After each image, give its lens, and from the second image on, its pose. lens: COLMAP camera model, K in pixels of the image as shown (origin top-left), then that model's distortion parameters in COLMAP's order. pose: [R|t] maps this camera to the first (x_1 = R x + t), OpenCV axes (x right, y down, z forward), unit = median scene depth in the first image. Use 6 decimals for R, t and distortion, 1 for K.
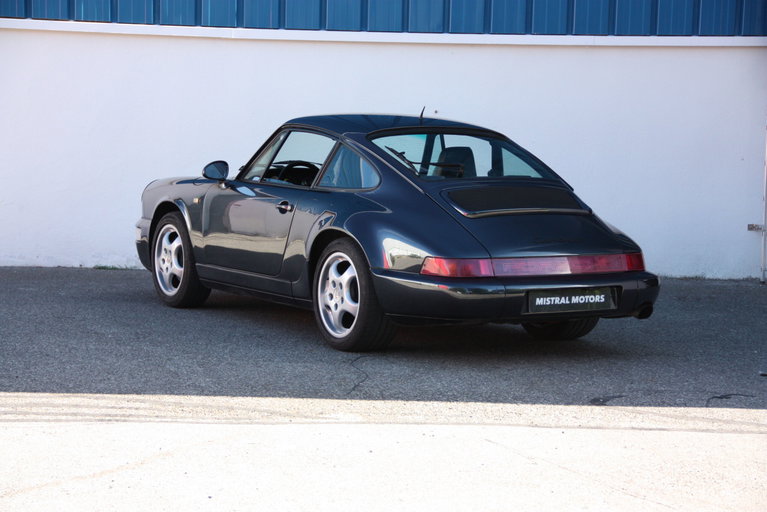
lens RADIAL K [[1782.1, 0, 379.1], [0, 1782.1, 262.5], [0, 0, 1]] dist [0.464225, 0.000000]
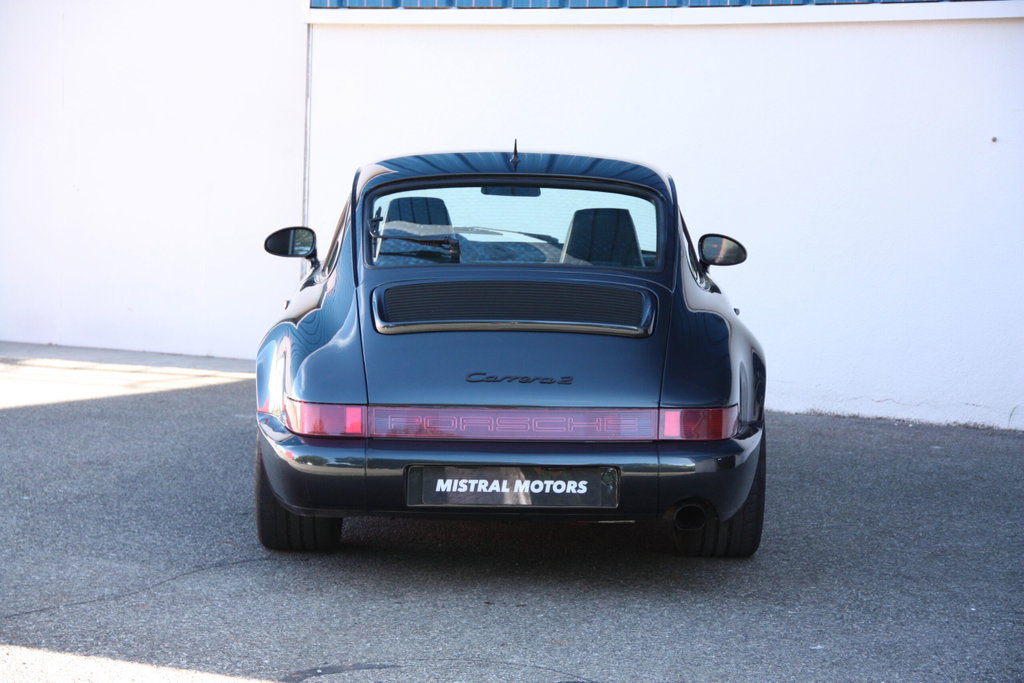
lens RADIAL K [[2729.4, 0, 514.5], [0, 2729.4, 351.4], [0, 0, 1]] dist [0.577394, 0.000000]
pose [[0.855901, 0.035095, -0.515948, 0.497251], [-0.040102, 0.999195, 0.001441, -0.020256], [0.515583, 0.019457, 0.856619, 0.255663]]
